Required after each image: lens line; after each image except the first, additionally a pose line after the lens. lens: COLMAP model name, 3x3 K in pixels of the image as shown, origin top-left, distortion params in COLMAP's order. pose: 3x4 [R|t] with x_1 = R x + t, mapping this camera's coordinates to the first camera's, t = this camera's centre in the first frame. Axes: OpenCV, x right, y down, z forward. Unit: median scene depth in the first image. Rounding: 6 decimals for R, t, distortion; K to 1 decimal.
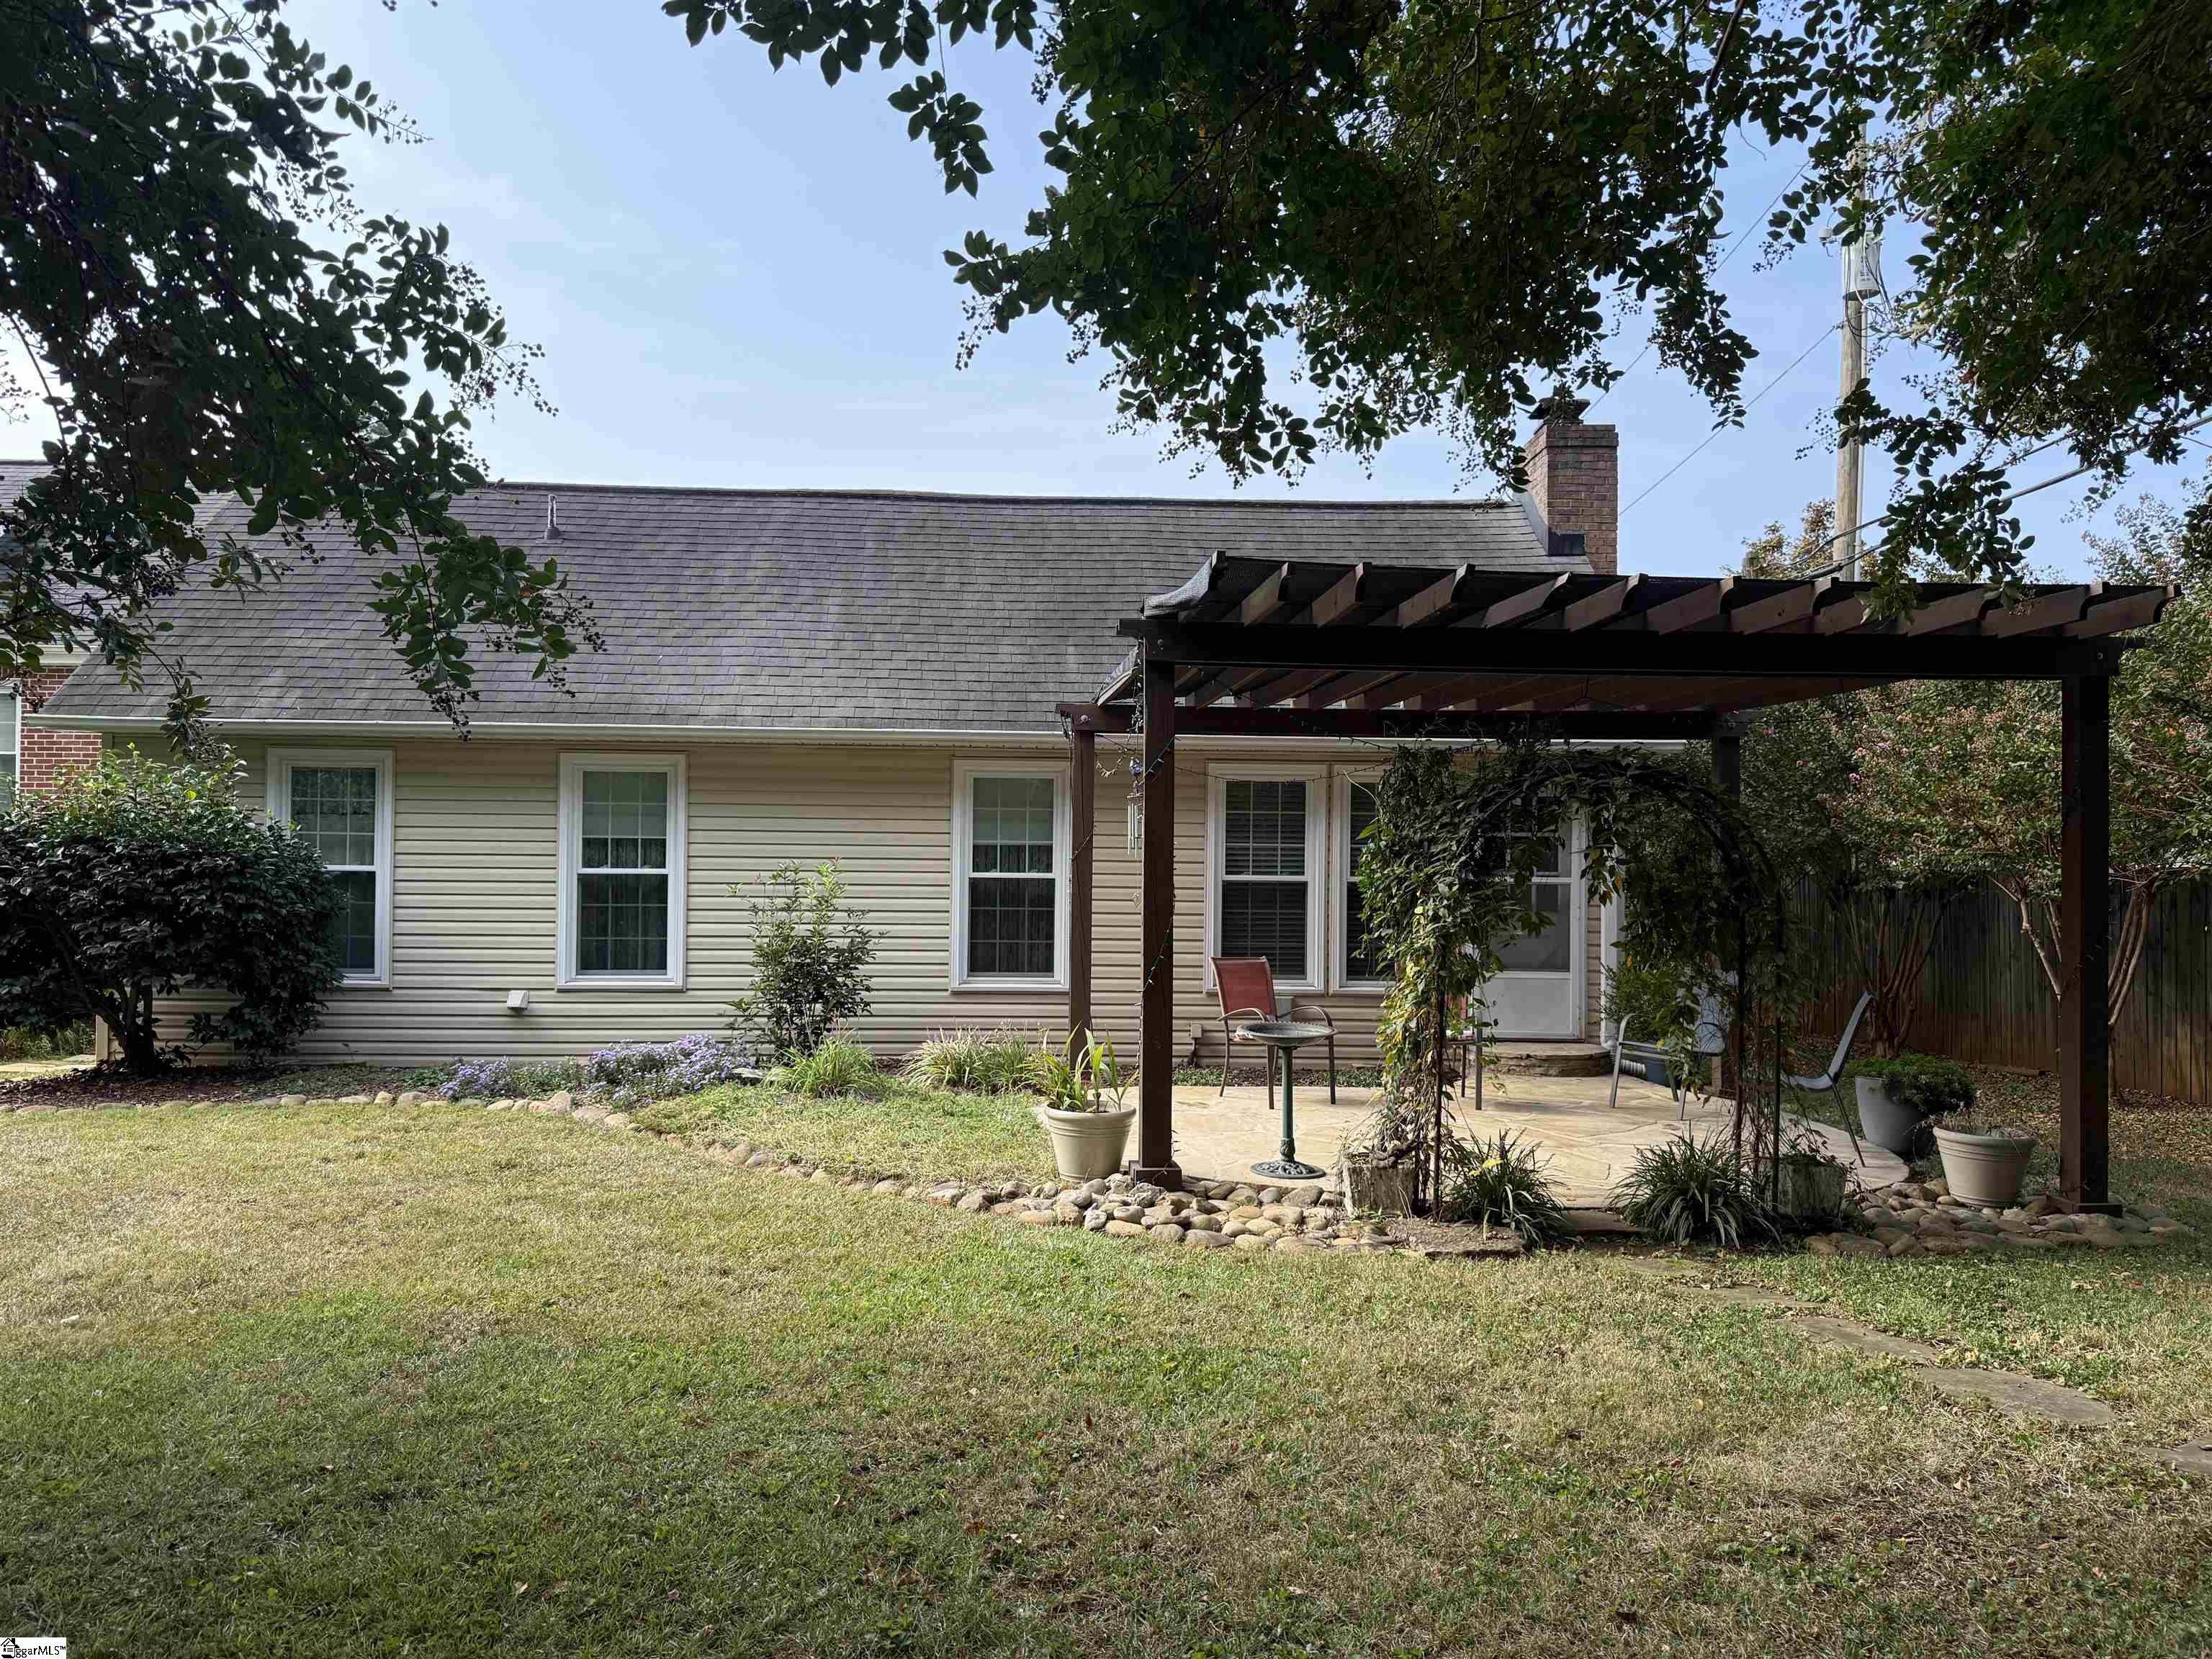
lens RADIAL K [[1546.2, 0, 1098.4], [0, 1546.2, 843.1], [0, 0, 1]] dist [0.087277, -0.127594]
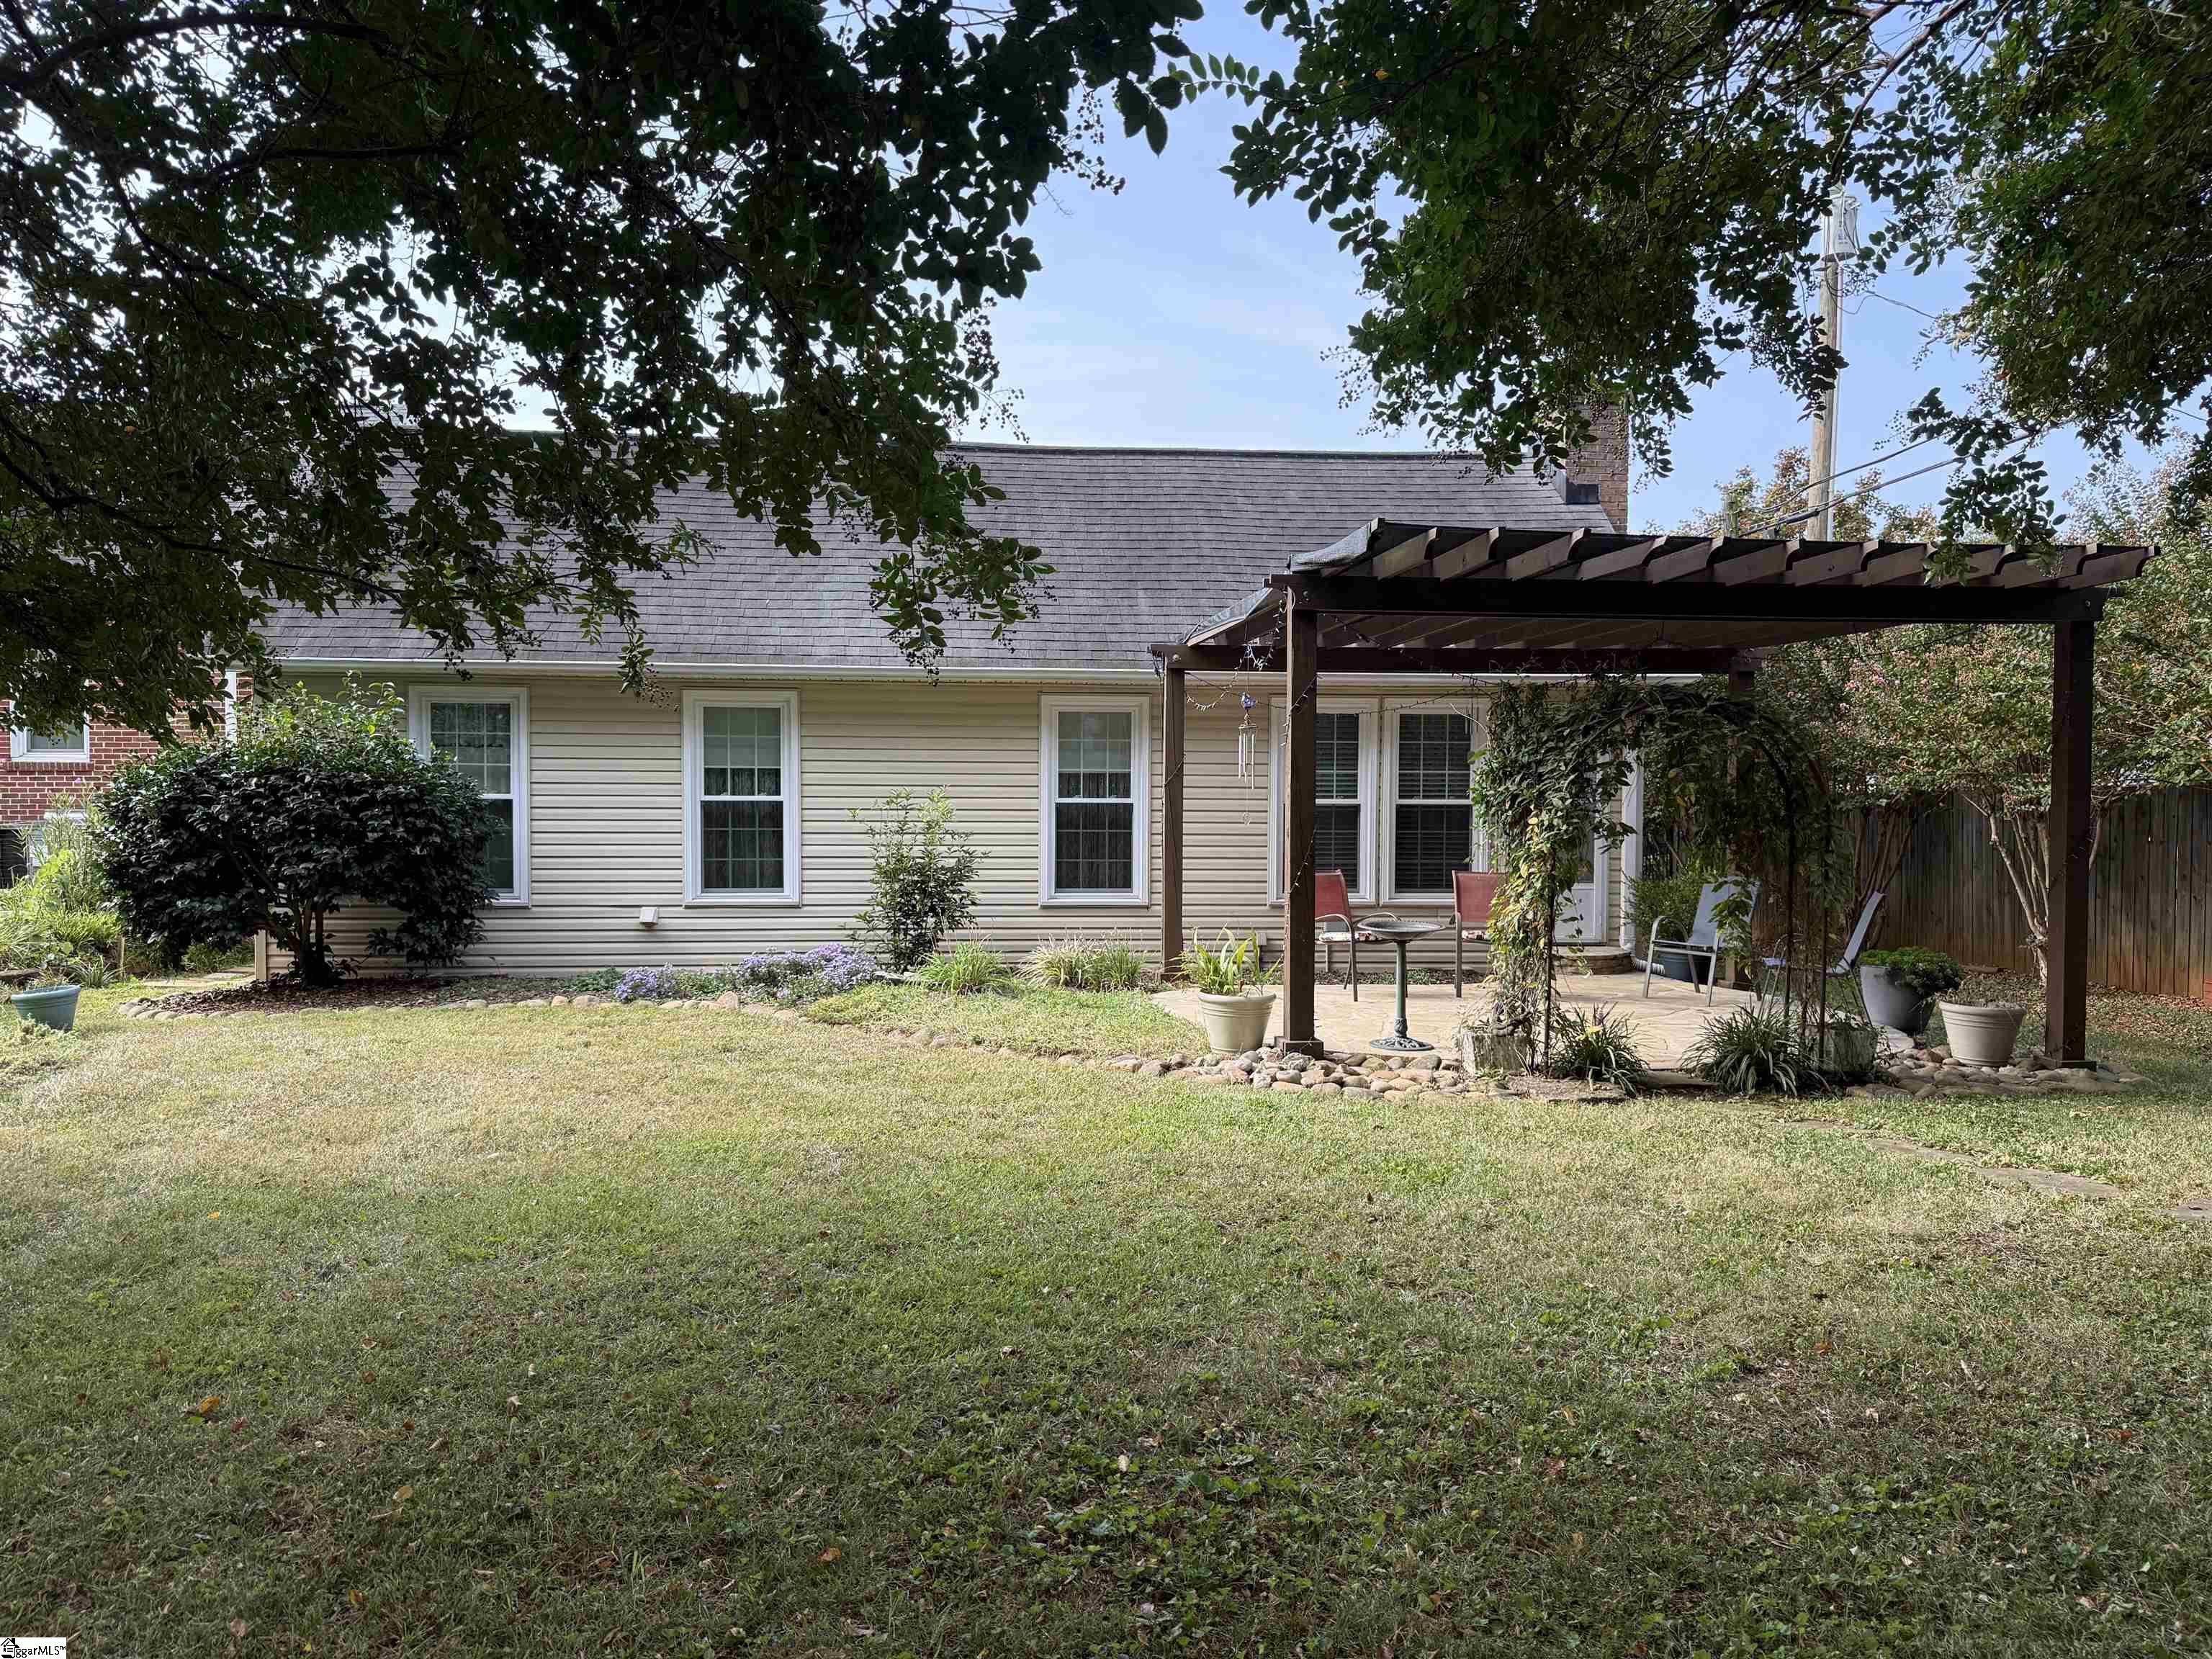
lens RADIAL K [[1546.2, 0, 1098.4], [0, 1546.2, 843.1], [0, 0, 1]] dist [0.087277, -0.127594]
pose [[0.999108, -0.007417, 0.041581, -0.141501], [0.005626, 0.999058, 0.043030, 0.005701], [-0.041861, -0.042758, 0.998208, -0.143147]]
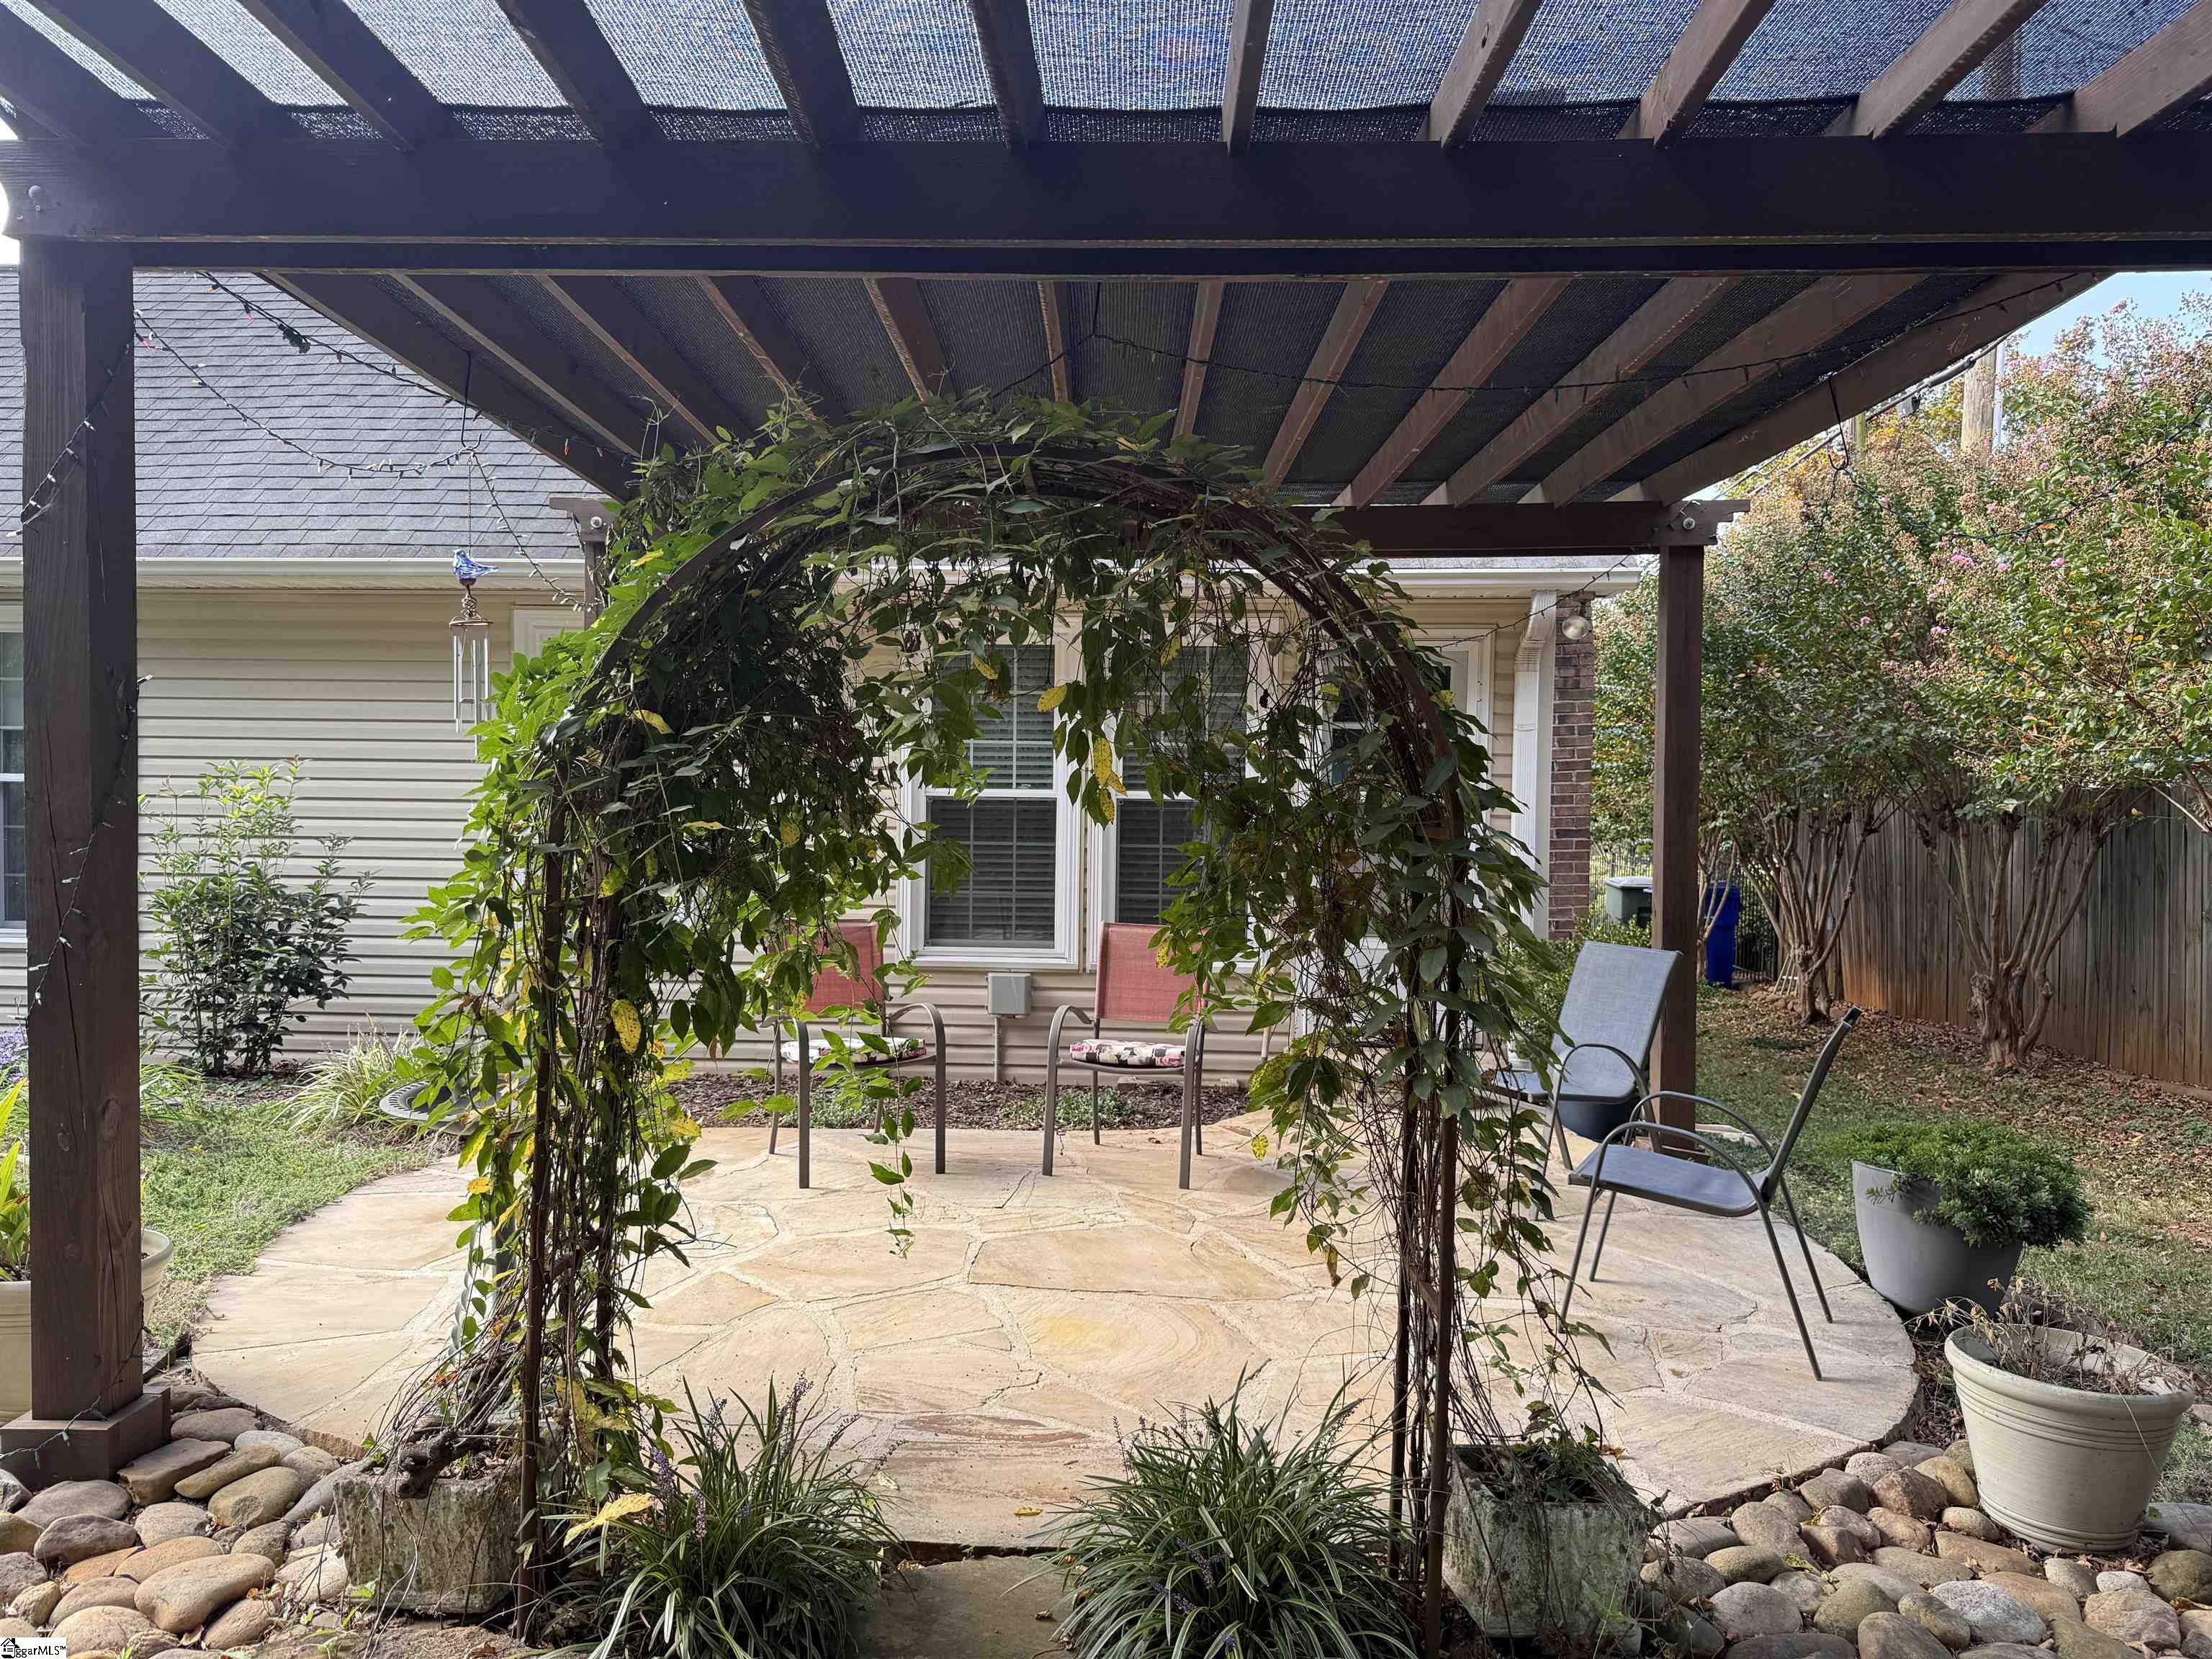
lens RADIAL K [[1546.2, 0, 1098.4], [0, 1546.2, 843.1], [0, 0, 1]] dist [0.087277, -0.127594]
pose [[0.995014, 0.006408, -0.099527, 0.314259], [-0.002392, 0.999180, 0.040417, 0.025293], [0.099705, -0.039977, 0.994214, 0.507923]]
